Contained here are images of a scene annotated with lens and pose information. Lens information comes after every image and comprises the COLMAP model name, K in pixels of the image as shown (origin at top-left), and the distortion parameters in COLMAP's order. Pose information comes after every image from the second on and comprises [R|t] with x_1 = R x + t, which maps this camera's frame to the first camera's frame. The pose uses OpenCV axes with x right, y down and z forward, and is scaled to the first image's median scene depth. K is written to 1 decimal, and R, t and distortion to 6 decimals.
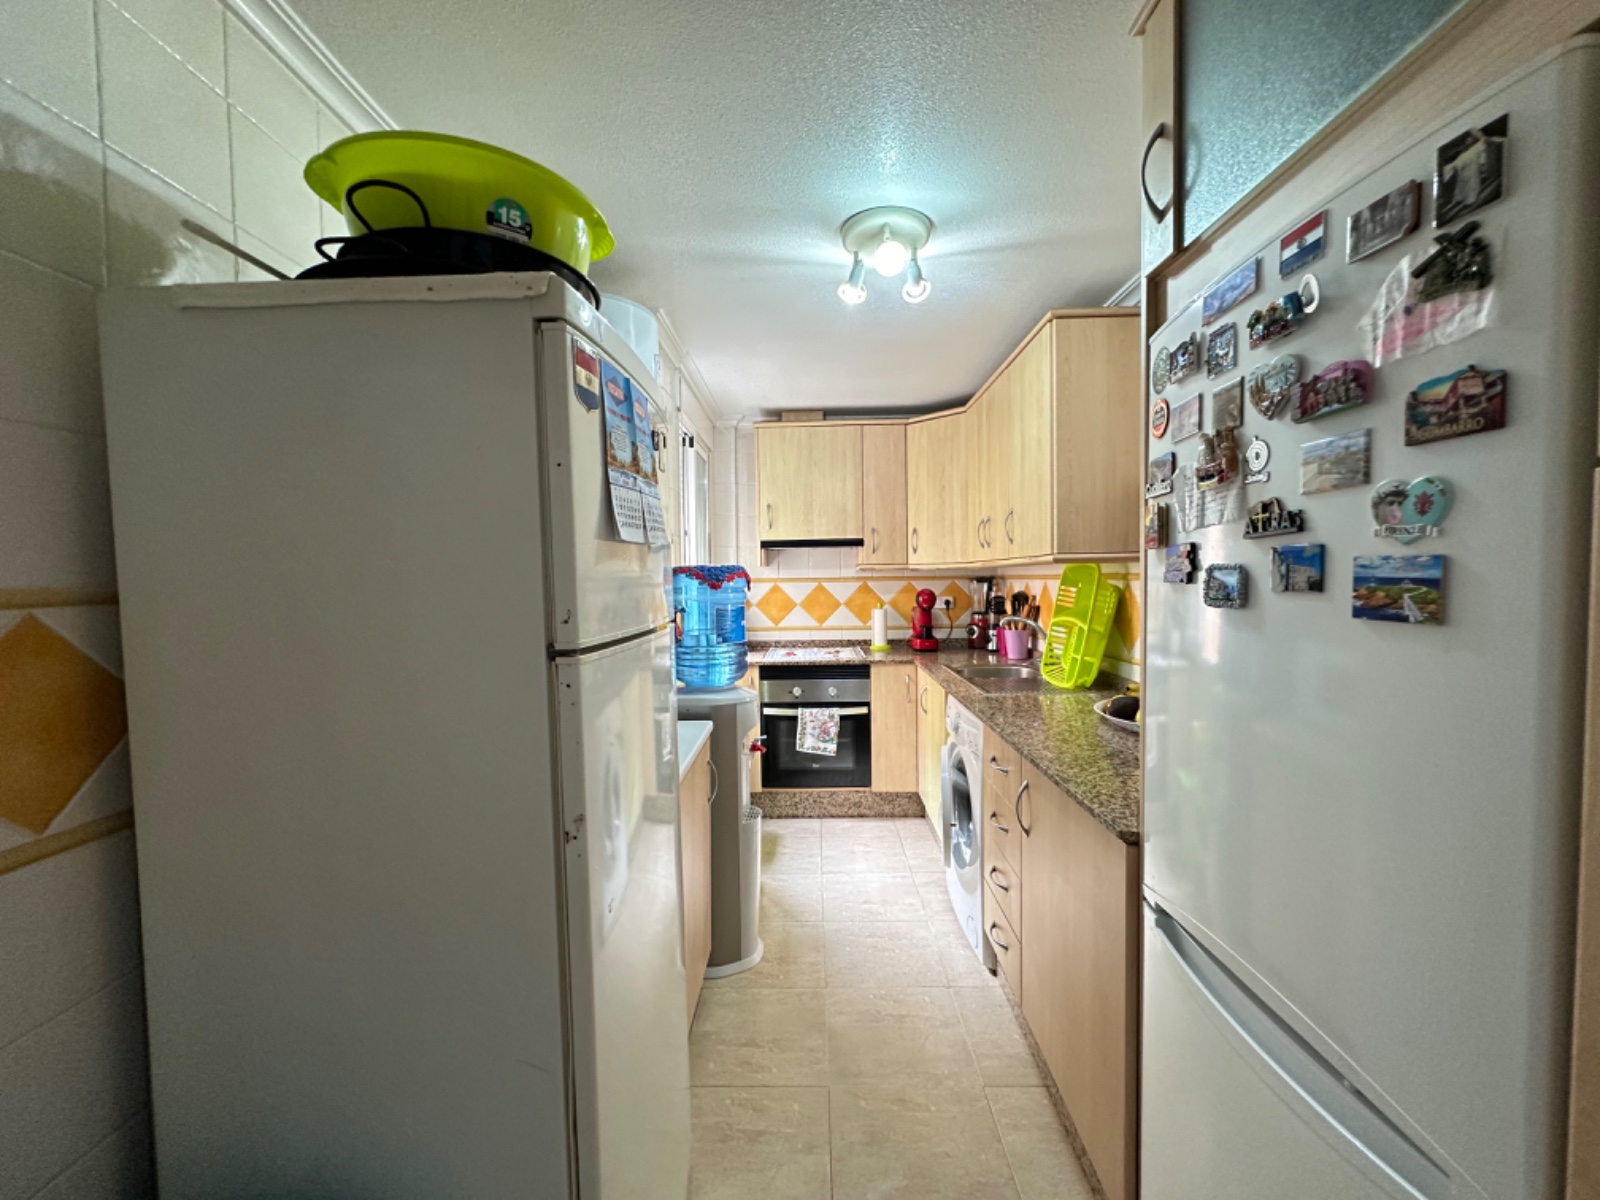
lens RADIAL K [[638.9, 0, 803.0], [0, 638.9, 600.7], [0, 0, 1]] dist [-0.002025, -0.000083]
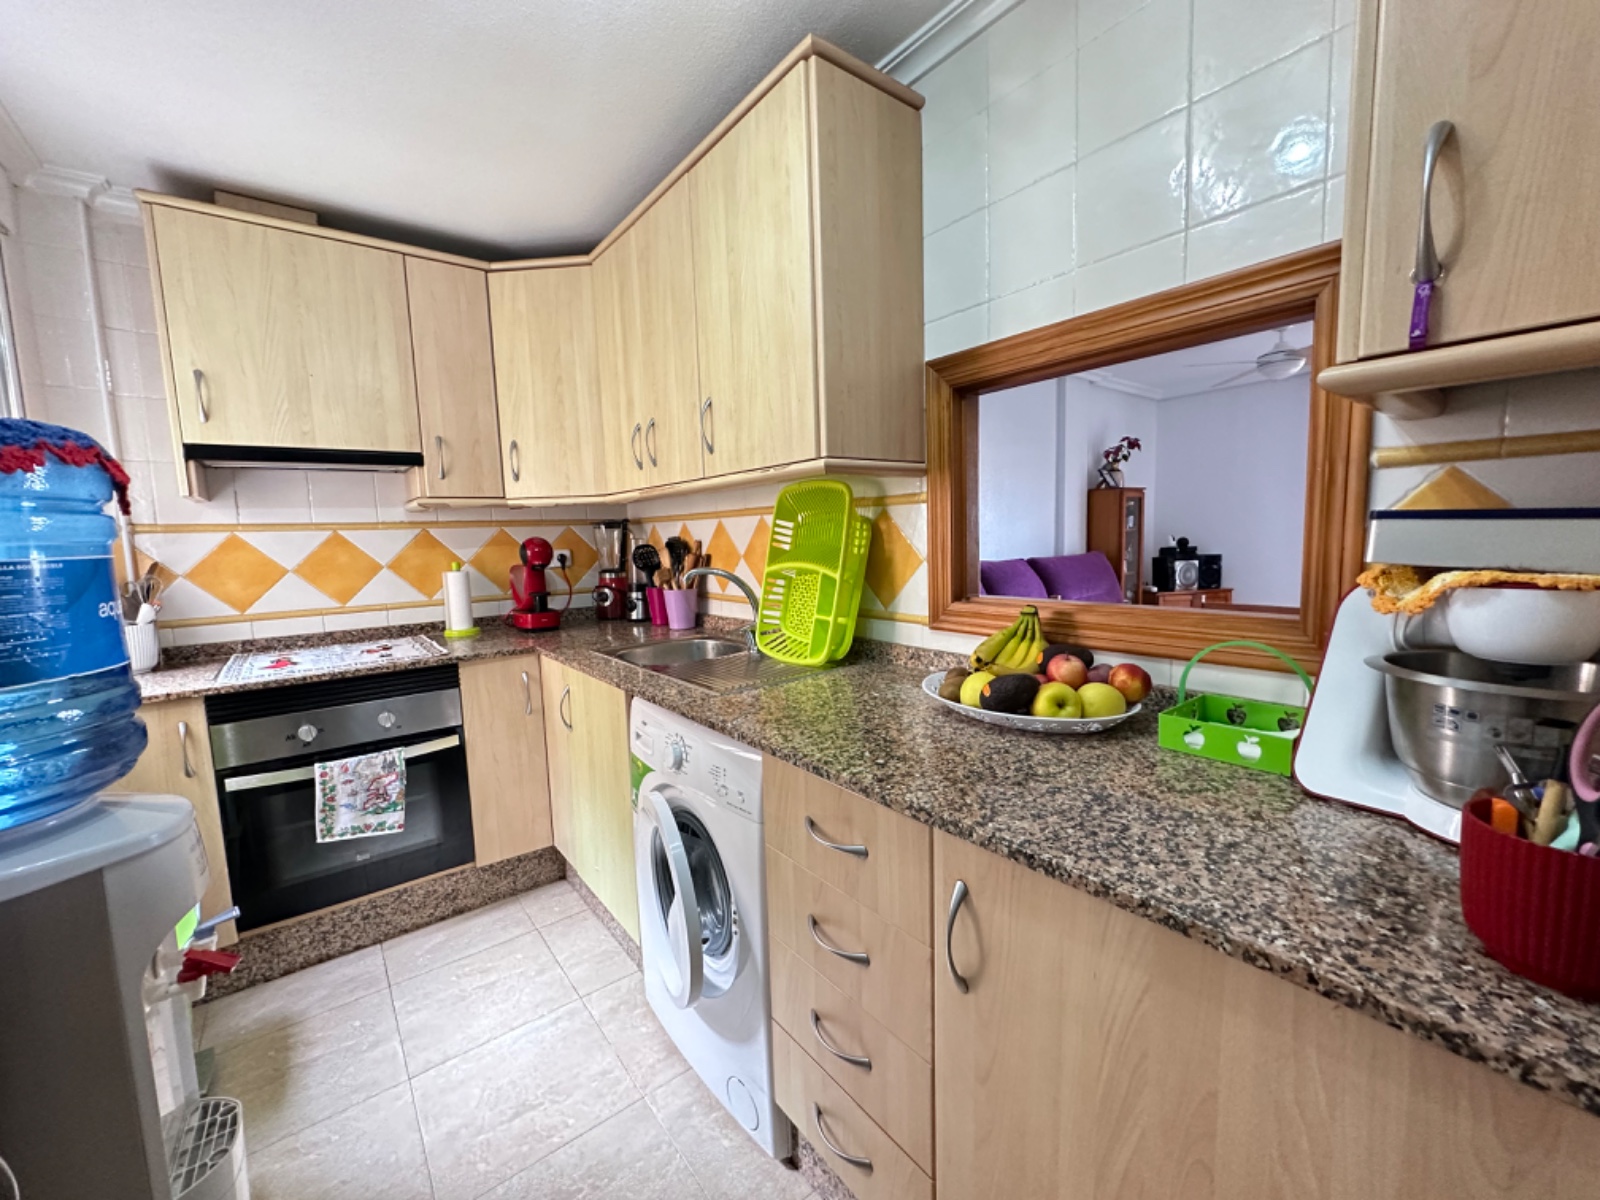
lens RADIAL K [[638.9, 0, 803.0], [0, 638.9, 600.7], [0, 0, 1]] dist [-0.002025, -0.000083]
pose [[0.774522, -0.075674, 0.628005, -0.014255], [0.041696, 0.996767, 0.068686, 0.013693], [-0.631172, -0.027013, 0.775173, 0.324007]]
